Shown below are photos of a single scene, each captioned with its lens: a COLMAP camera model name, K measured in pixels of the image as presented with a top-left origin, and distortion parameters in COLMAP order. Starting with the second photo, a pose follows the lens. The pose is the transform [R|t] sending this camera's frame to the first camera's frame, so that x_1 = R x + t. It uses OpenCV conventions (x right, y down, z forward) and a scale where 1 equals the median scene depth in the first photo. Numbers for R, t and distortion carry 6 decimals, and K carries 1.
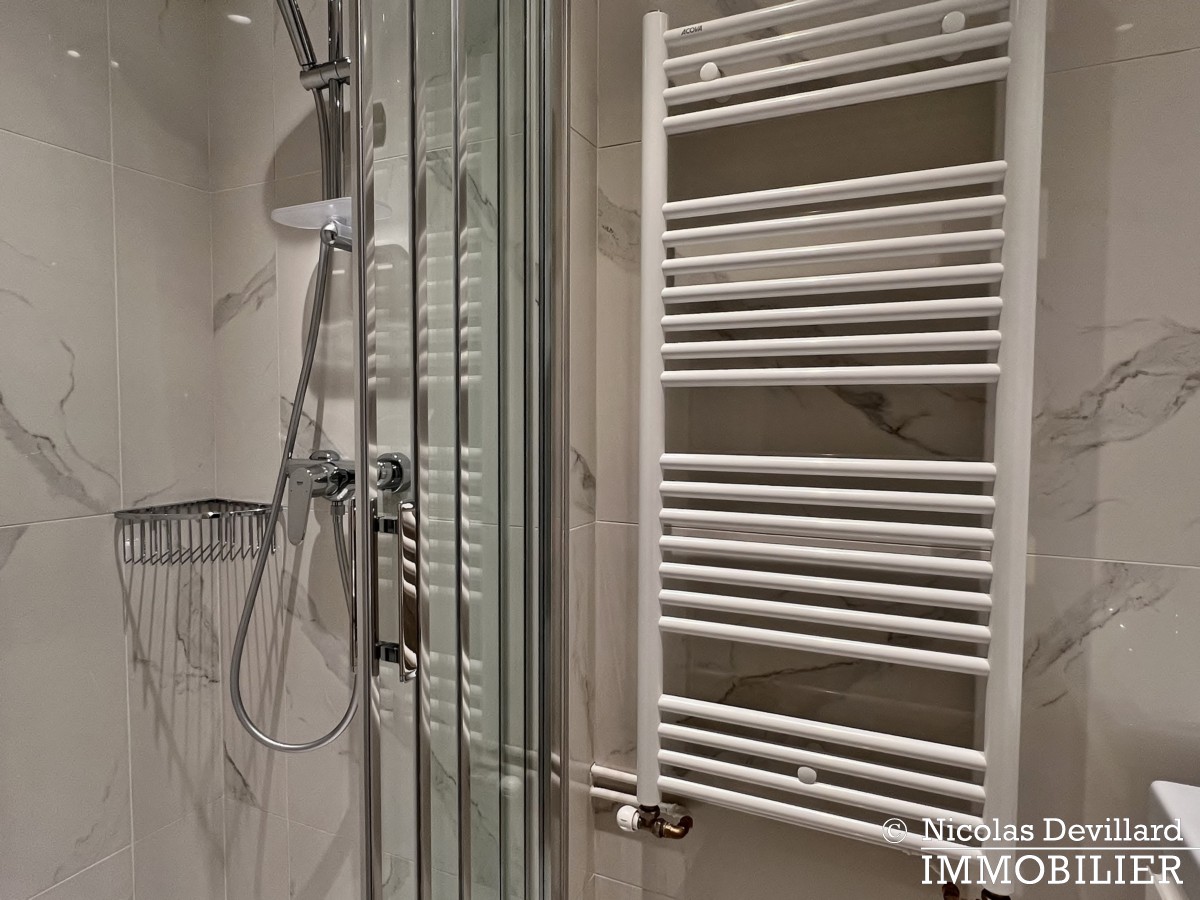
lens RADIAL K [[738.2, 0, 599.6], [0, 738.2, 448.2], [0, 0, 1]] dist [0.003704, -0.003202]
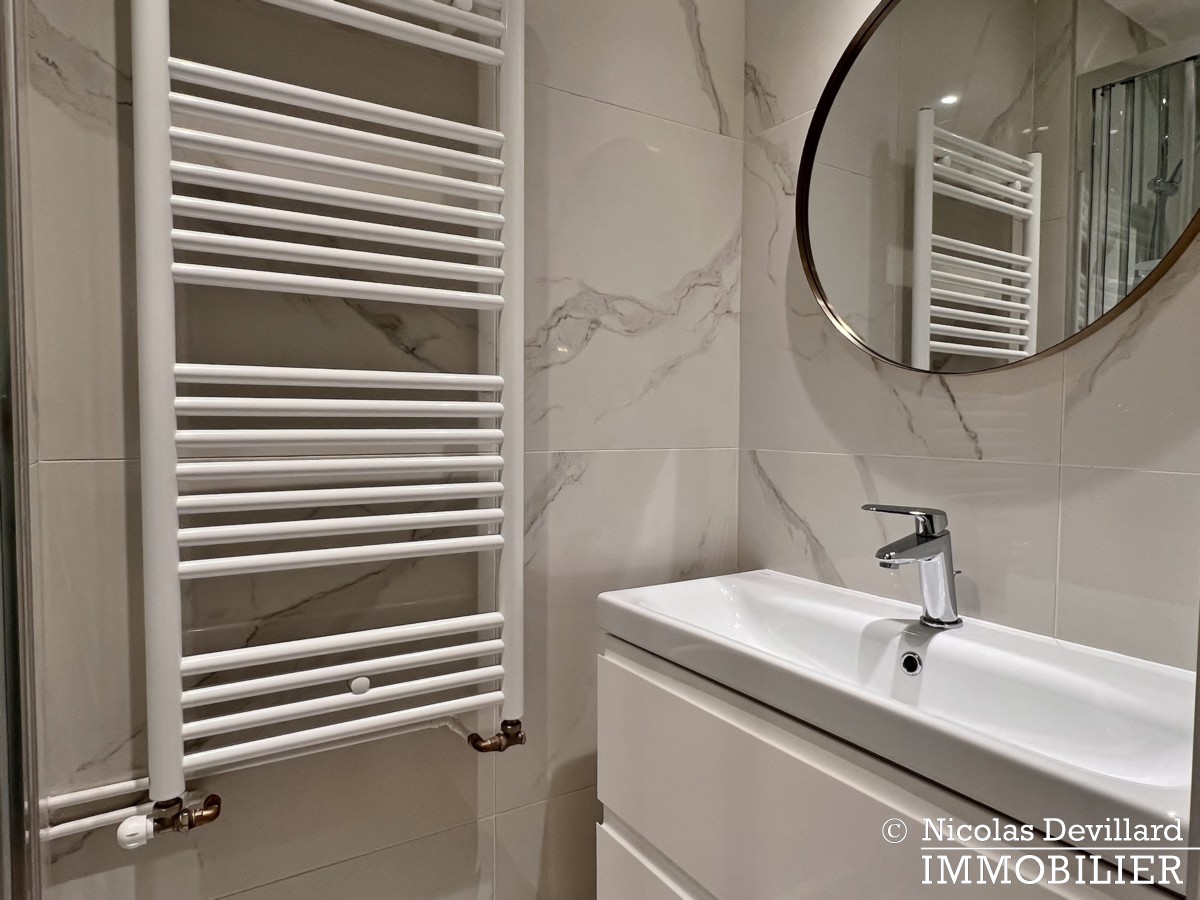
lens RADIAL K [[738.2, 0, 601.5], [0, 738.2, 452.1], [0, 0, 1]] dist [0.003704, -0.003202]
pose [[0.535405, -0.038271, 0.843728, -0.384929], [0.040361, 0.998991, 0.019702, 0.117671], [-0.843630, 0.023505, 0.536410, 0.173739]]
